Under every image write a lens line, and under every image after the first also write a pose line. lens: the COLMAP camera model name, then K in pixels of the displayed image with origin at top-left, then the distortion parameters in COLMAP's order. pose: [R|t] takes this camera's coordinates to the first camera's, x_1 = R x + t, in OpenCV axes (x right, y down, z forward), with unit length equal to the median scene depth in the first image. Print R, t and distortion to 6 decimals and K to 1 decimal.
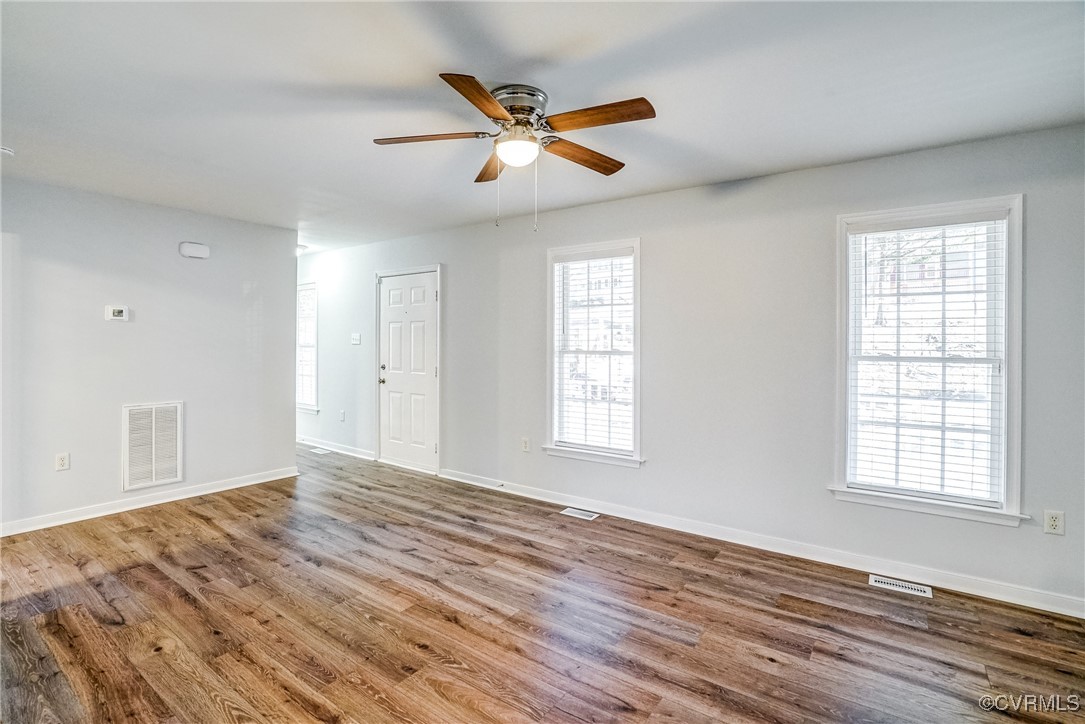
lens RADIAL K [[516.6, 0, 527.4], [0, 516.6, 347.6], [0, 0, 1]] dist [-0.050706, 0.020246]
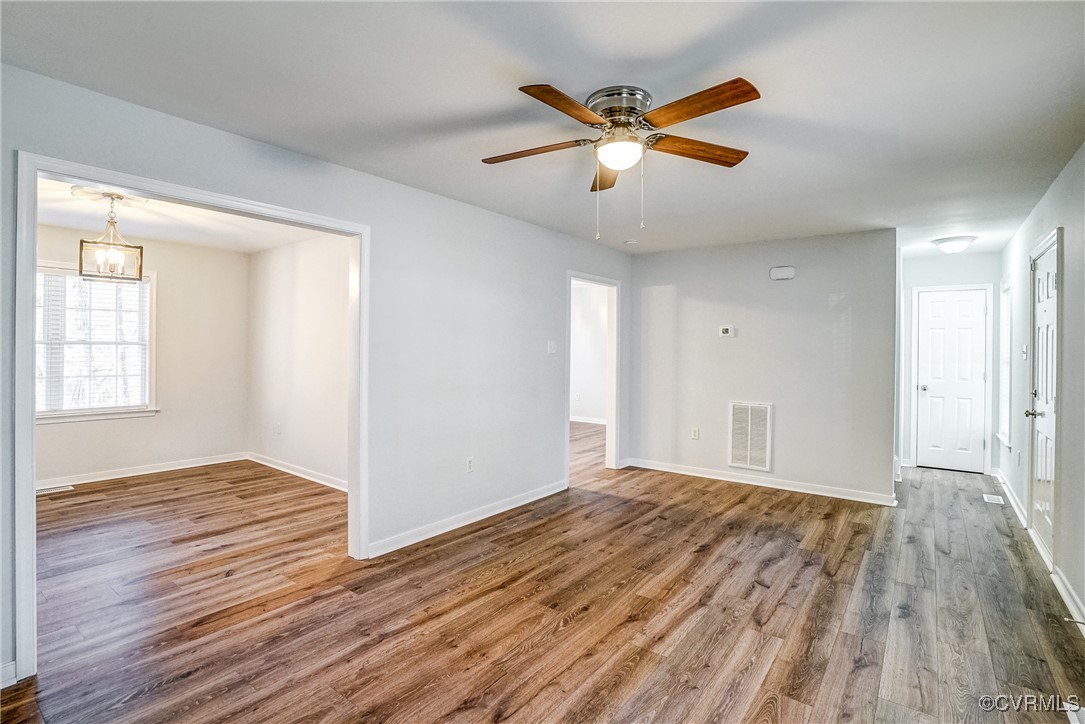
lens RADIAL K [[516.6, 0, 525.3], [0, 516.6, 355.3], [0, 0, 1]] dist [-0.050706, 0.020246]
pose [[-0.024715, 0.006041, -0.999676, 0.694780], [-0.021333, 0.999751, 0.006569, -0.002634], [0.999467, 0.021488, -0.024580, 0.622208]]
